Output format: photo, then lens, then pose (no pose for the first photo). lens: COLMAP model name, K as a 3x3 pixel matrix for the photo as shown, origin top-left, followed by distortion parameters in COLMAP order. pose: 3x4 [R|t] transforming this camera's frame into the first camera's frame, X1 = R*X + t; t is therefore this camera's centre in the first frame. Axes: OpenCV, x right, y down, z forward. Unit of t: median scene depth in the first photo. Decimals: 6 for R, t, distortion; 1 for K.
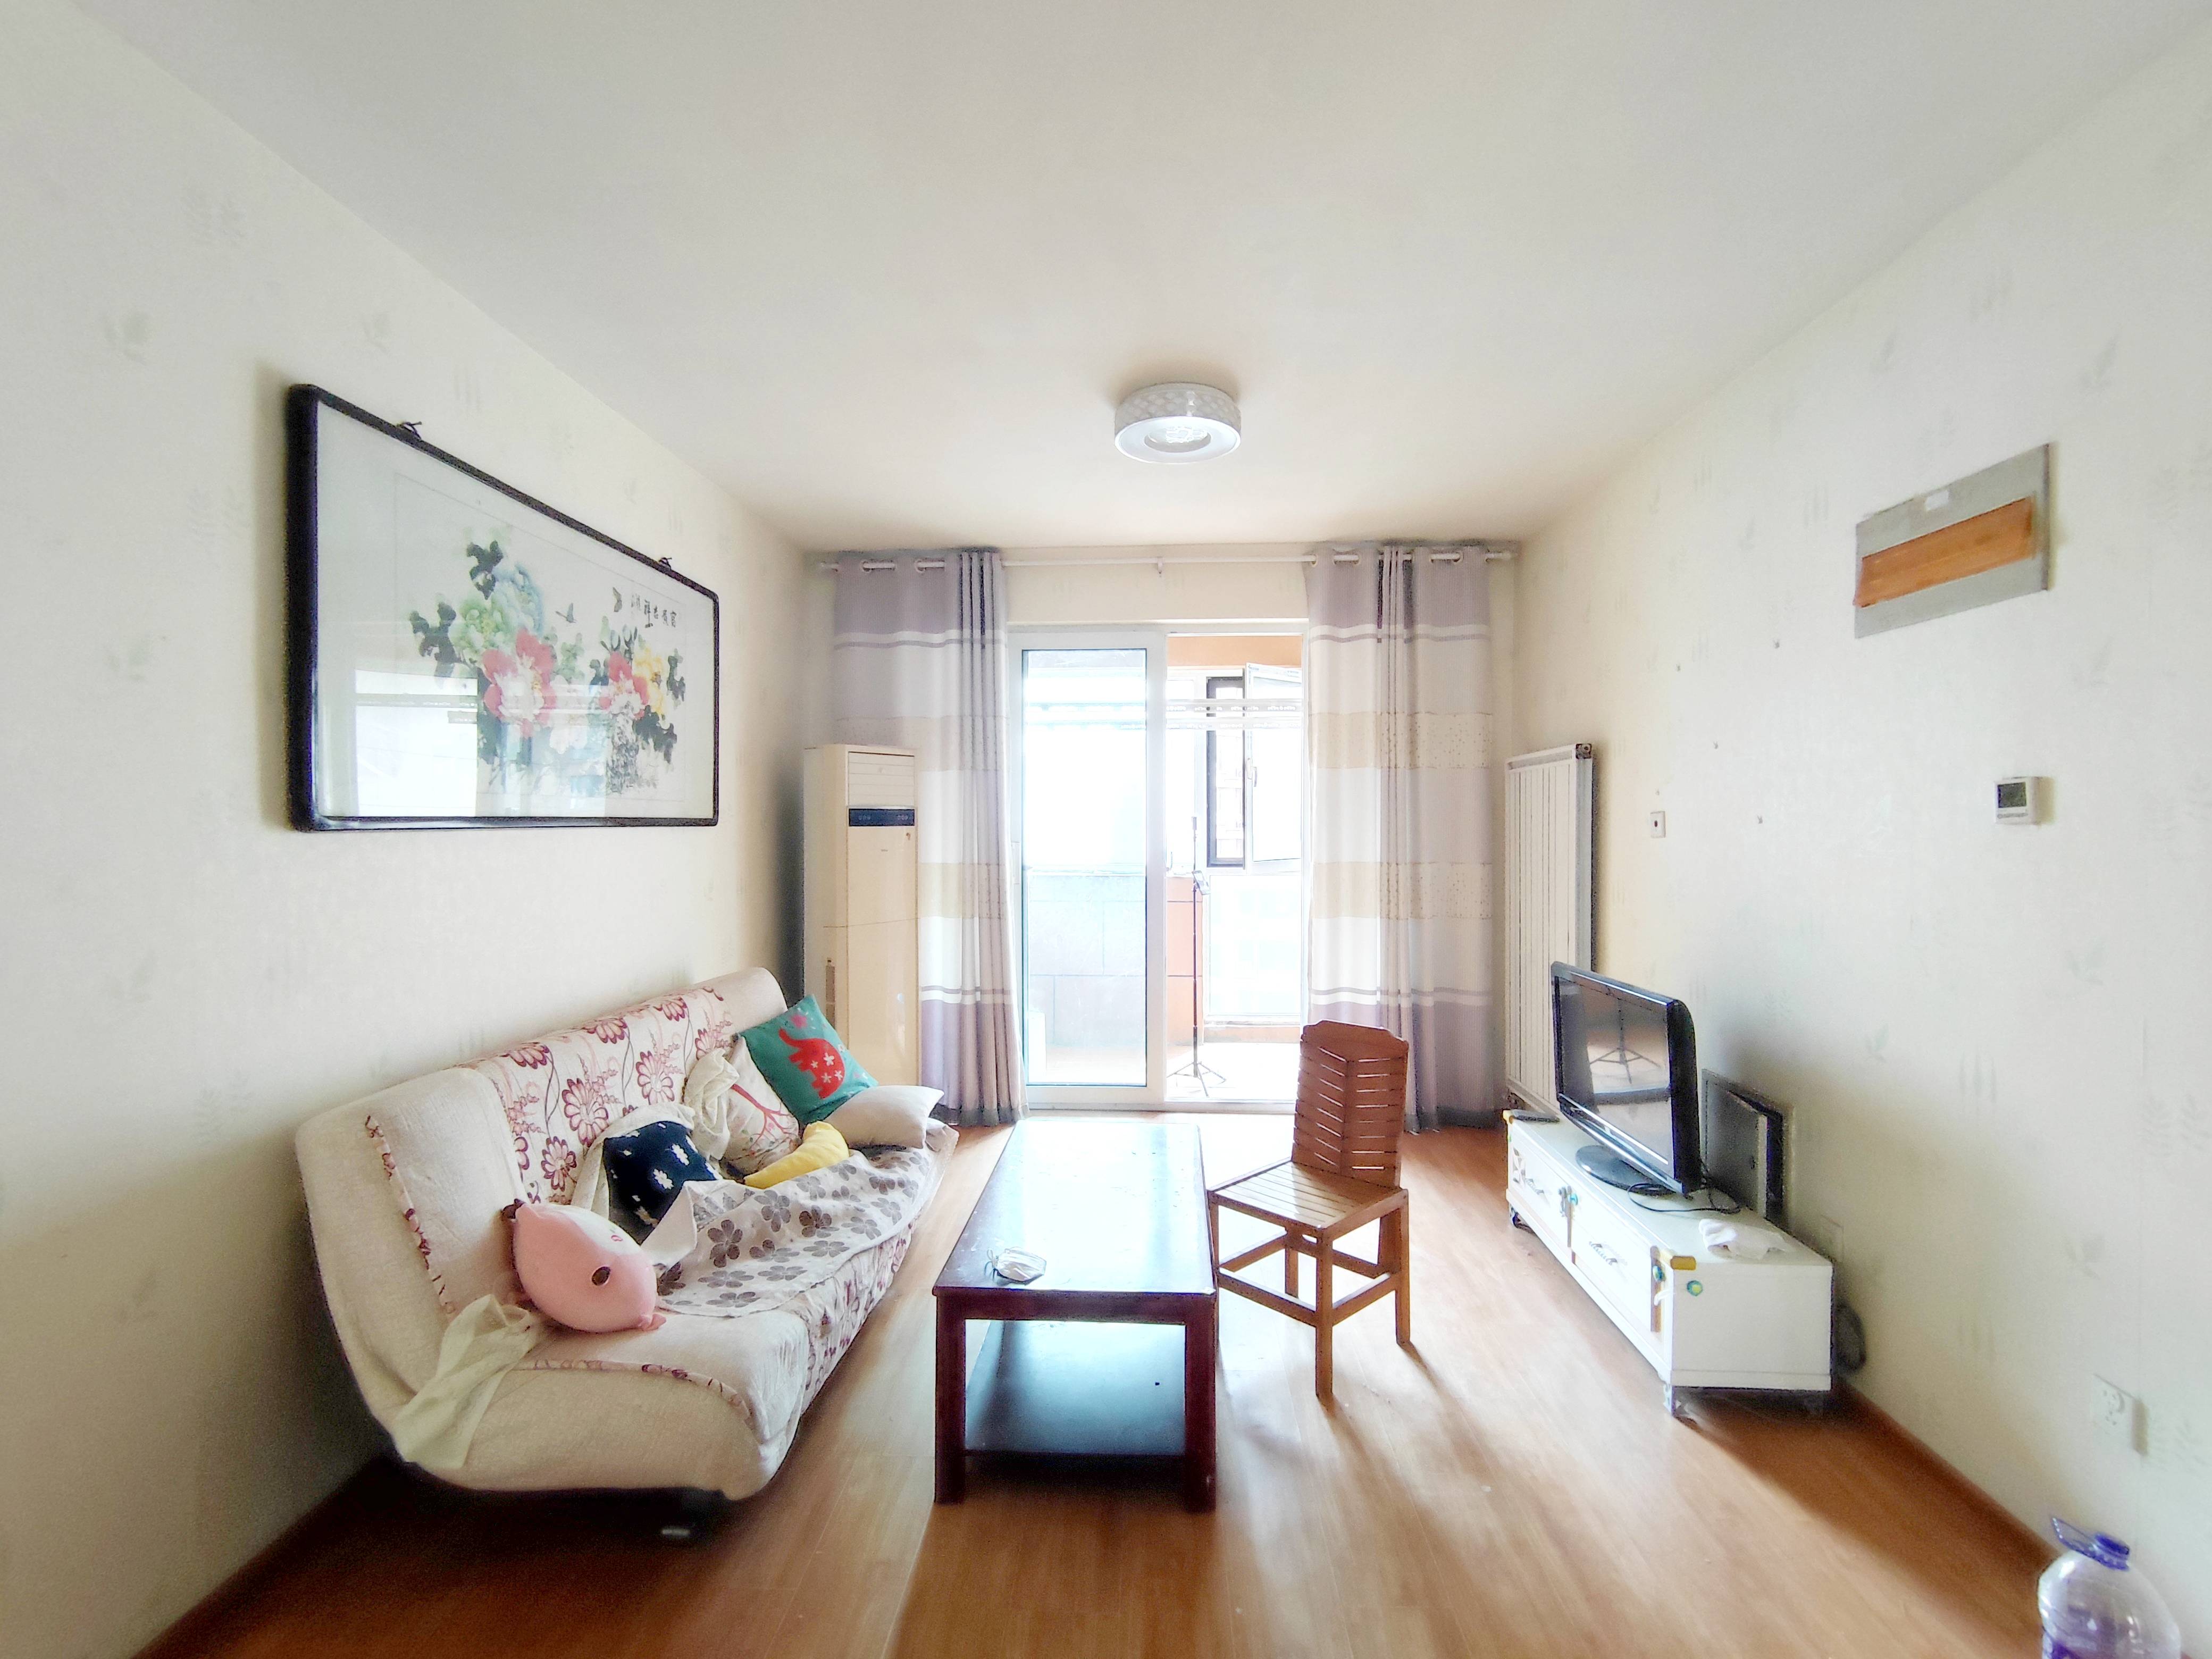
lens RADIAL K [[1022.3, 0, 1112.3], [0, 1022.3, 829.2], [0, 0, 1]] dist [0.003322, -0.000094]
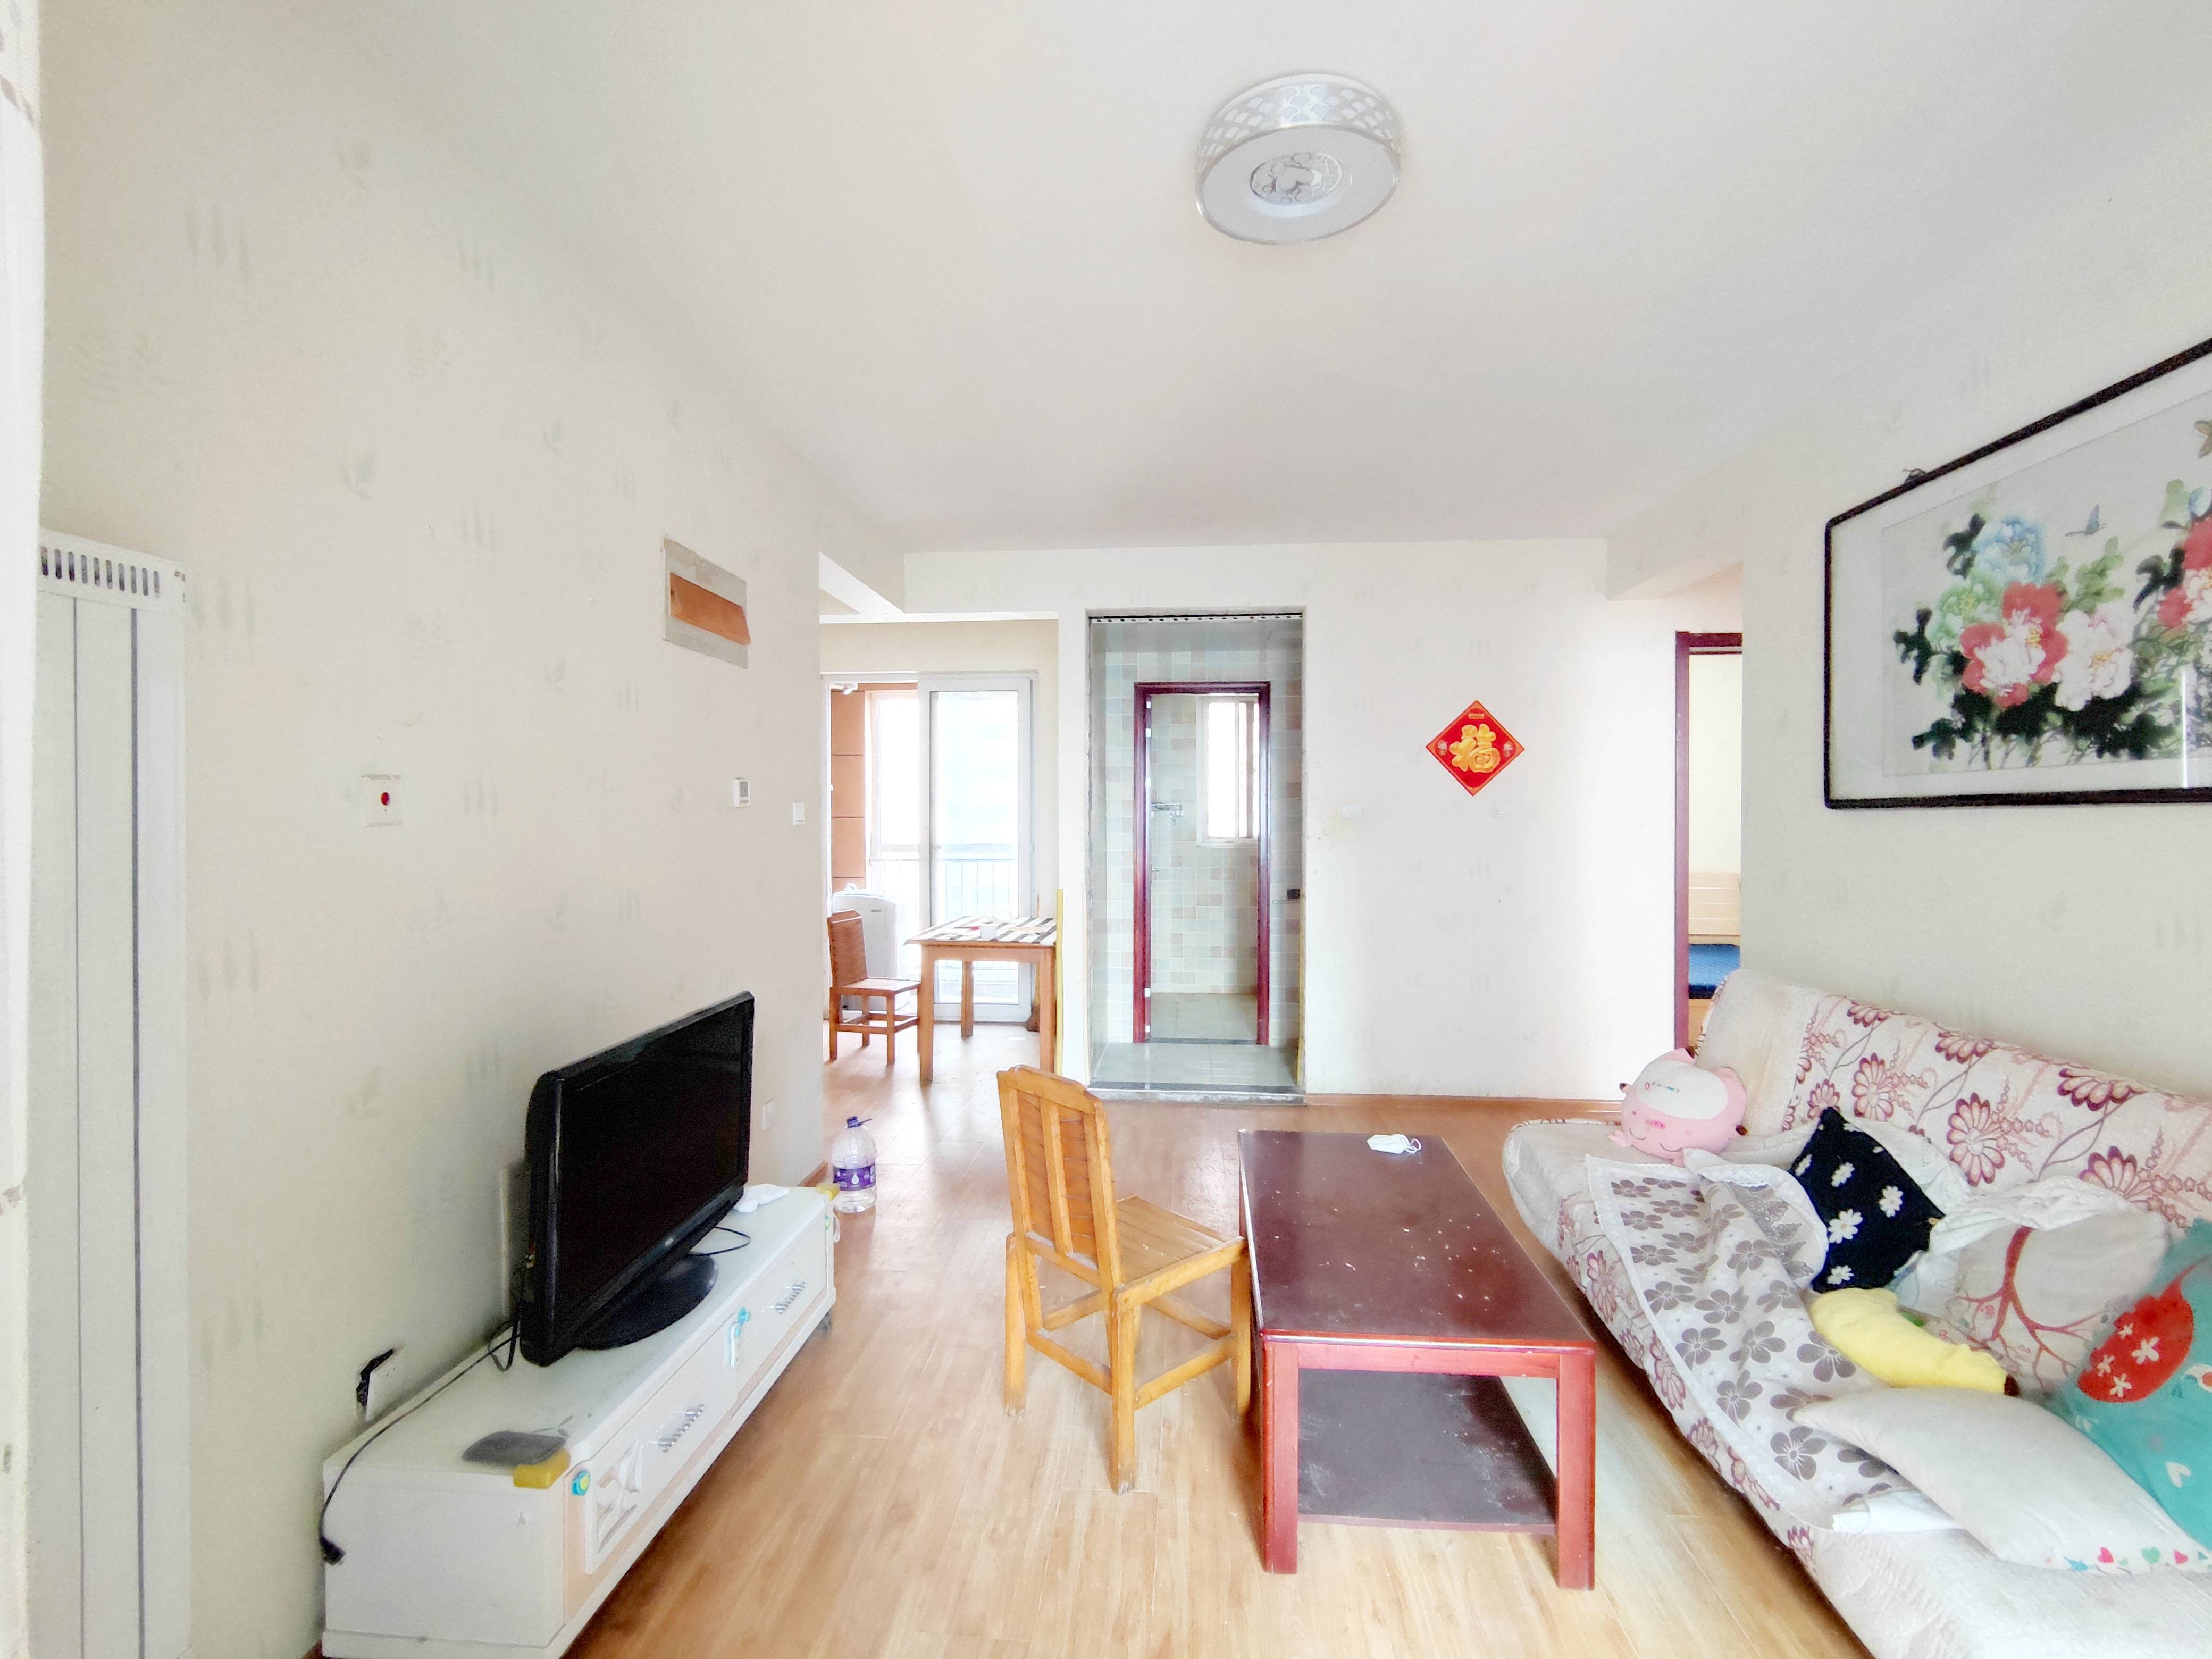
lens RADIAL K [[1022.3, 0, 1095.9], [0, 1022.3, 826.4], [0, 0, 1]] dist [0.003322, -0.000094]
pose [[-0.998617, 0.001063, 0.052562, 0.189567], [0.001865, 0.999883, 0.015197, 0.001683], [-0.052540, 0.015274, -0.998502, 2.054796]]
